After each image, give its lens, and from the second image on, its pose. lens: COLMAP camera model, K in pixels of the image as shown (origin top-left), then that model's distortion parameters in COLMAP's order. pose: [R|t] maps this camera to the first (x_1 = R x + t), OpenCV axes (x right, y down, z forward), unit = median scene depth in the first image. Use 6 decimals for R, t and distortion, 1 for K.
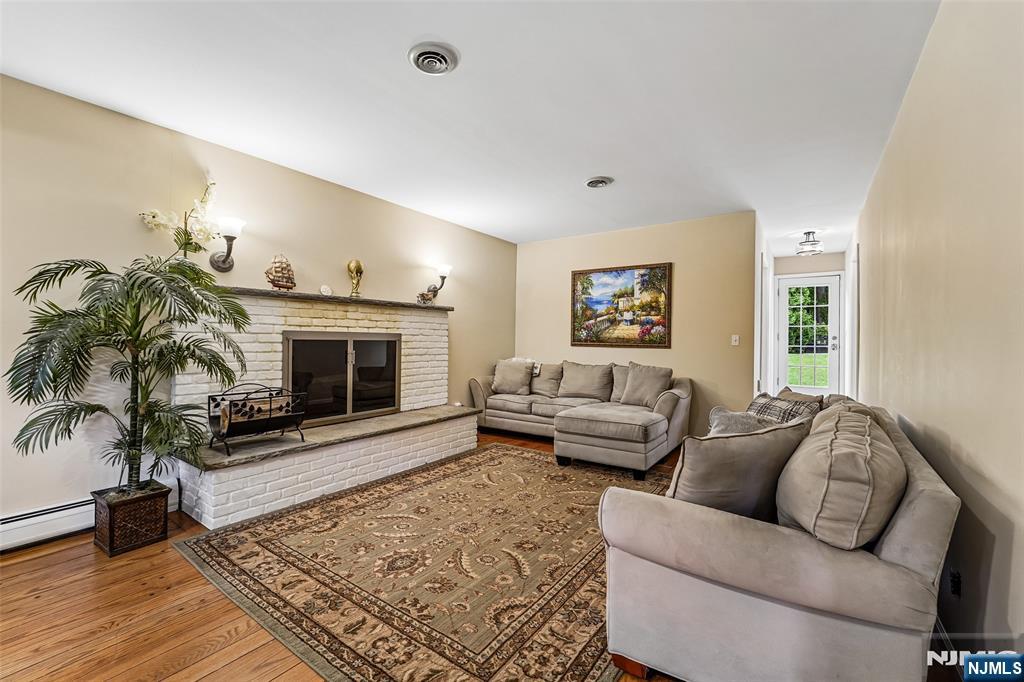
lens RADIAL K [[416.7, 0, 499.6], [0, 416.7, 336.9], [0, 0, 1]] dist [-0.001708, -0.000197]
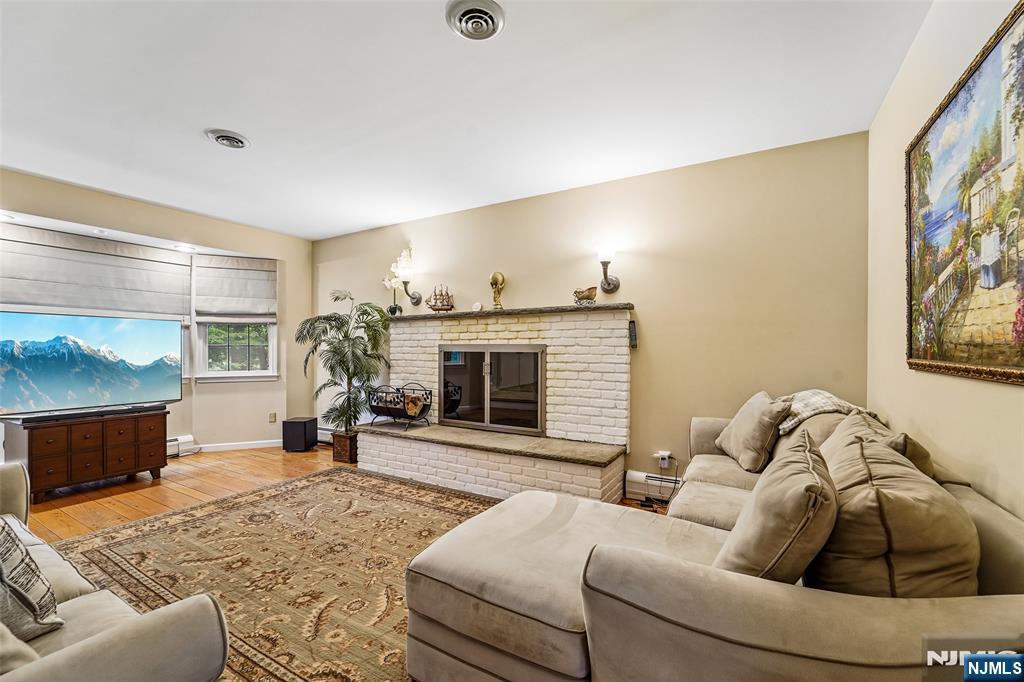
lens RADIAL K [[425.4, 0, 516.8], [0, 425.4, 345.9], [0, 0, 1]] dist [-0.000697, -0.007304]
pose [[0.112035, -0.016285, -0.993571, 0.763494], [0.005199, 0.999862, -0.015802, 0.010708], [0.993691, -0.003396, 0.112104, 1.046357]]
